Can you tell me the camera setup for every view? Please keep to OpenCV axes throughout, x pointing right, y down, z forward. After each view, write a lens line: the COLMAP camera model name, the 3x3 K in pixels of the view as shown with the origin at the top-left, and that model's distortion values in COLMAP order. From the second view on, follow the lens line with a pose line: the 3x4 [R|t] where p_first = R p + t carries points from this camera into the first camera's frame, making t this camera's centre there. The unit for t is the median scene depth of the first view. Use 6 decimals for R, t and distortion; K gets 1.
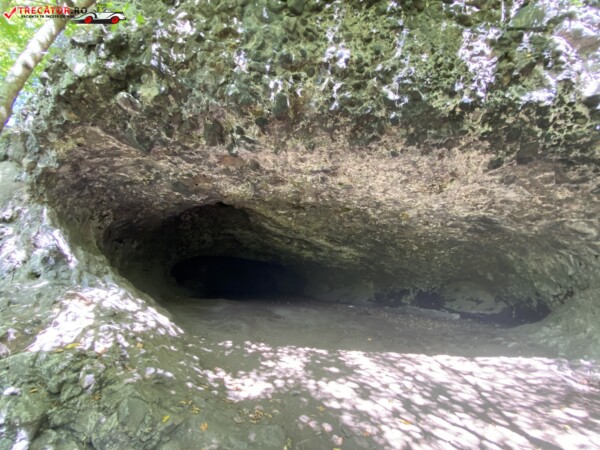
lens RADIAL K [[242.0, 0, 297.6], [0, 242.0, 225.1], [0, 0, 1]] dist [0.026142, -0.023274]
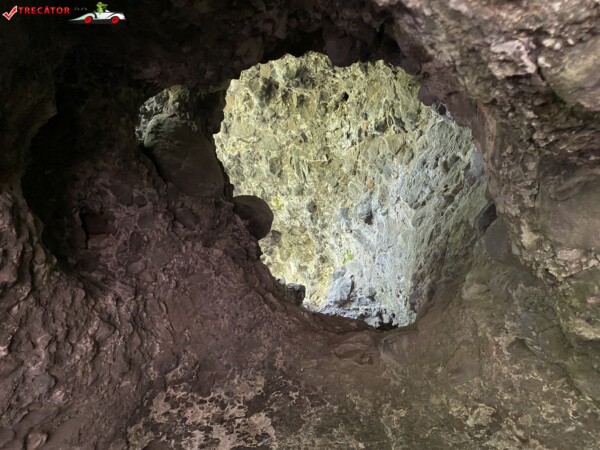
lens RADIAL K [[455.2, 0, 299.3], [0, 455.2, 228.0], [0, 0, 1]] dist [0.058064, -0.059001]
pose [[0.757497, -0.410742, -0.507435, -0.328603], [0.149087, 0.865572, -0.478078, 0.000133], [0.635588, 0.286491, 0.716904, 1.441743]]
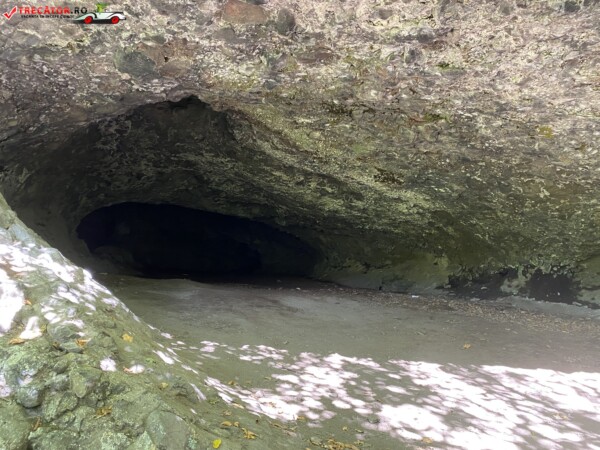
lens RADIAL K [[454.7, 0, 300.0], [0, 454.7, 225.0], [0, 0, 1]] dist [0.045204, -0.049032]
pose [[0.999397, 0.020561, 0.027970, -0.137288], [-0.024683, 0.987439, 0.156061, 0.022368], [-0.024409, -0.156658, 0.987351, -0.025464]]
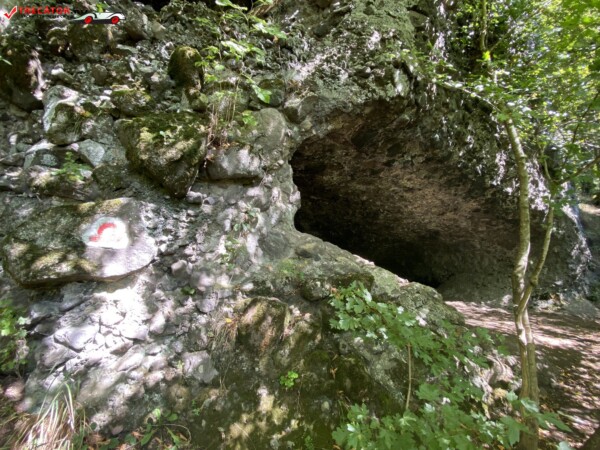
lens RADIAL K [[242.0, 0, 297.6], [0, 242.0, 225.1], [0, 0, 1]] dist [0.026142, -0.023274]
pose [[0.810949, 0.163204, 0.561895, -1.068735], [-0.205309, 0.978623, 0.012066, 0.109706], [-0.547914, -0.125148, 0.827120, 0.058125]]
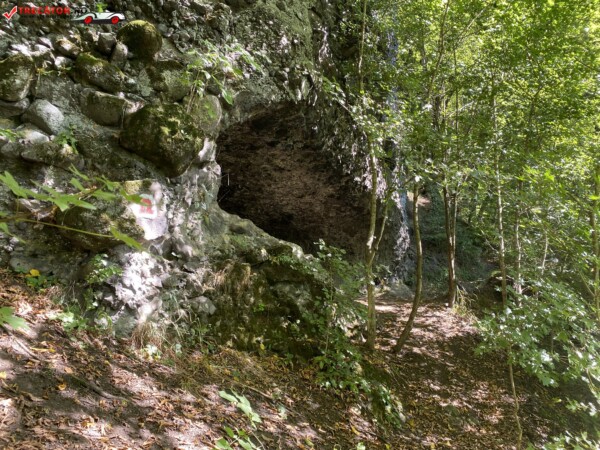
lens RADIAL K [[456.4, 0, 302.9], [0, 456.4, 227.0], [0, 0, 1]] dist [0.025013, -0.002267]
pose [[0.305959, 0.144054, 0.941083, -1.922207], [-0.241619, 0.967872, -0.069601, 0.222389], [-0.920874, -0.206089, 0.330935, -0.080604]]
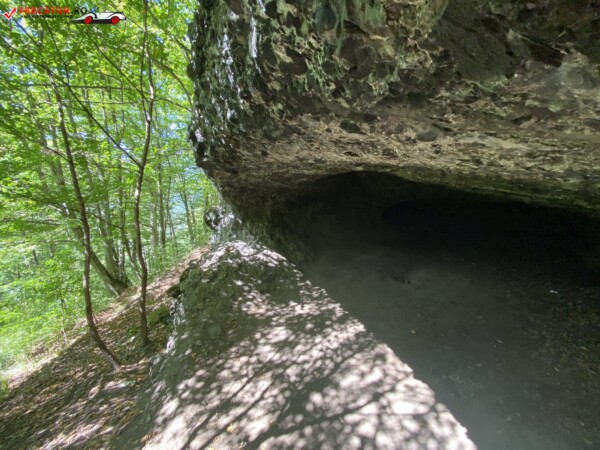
lens RADIAL K [[240.1, 0, 301.6], [0, 240.1, 225.9], [0, 0, 1]] dist [0.013777, -0.017500]
pose [[0.448768, 0.070146, -0.890891, 0.845024], [0.197081, 0.964601, 0.175225, -0.104560], [0.871646, -0.254213, 0.419058, 0.413361]]
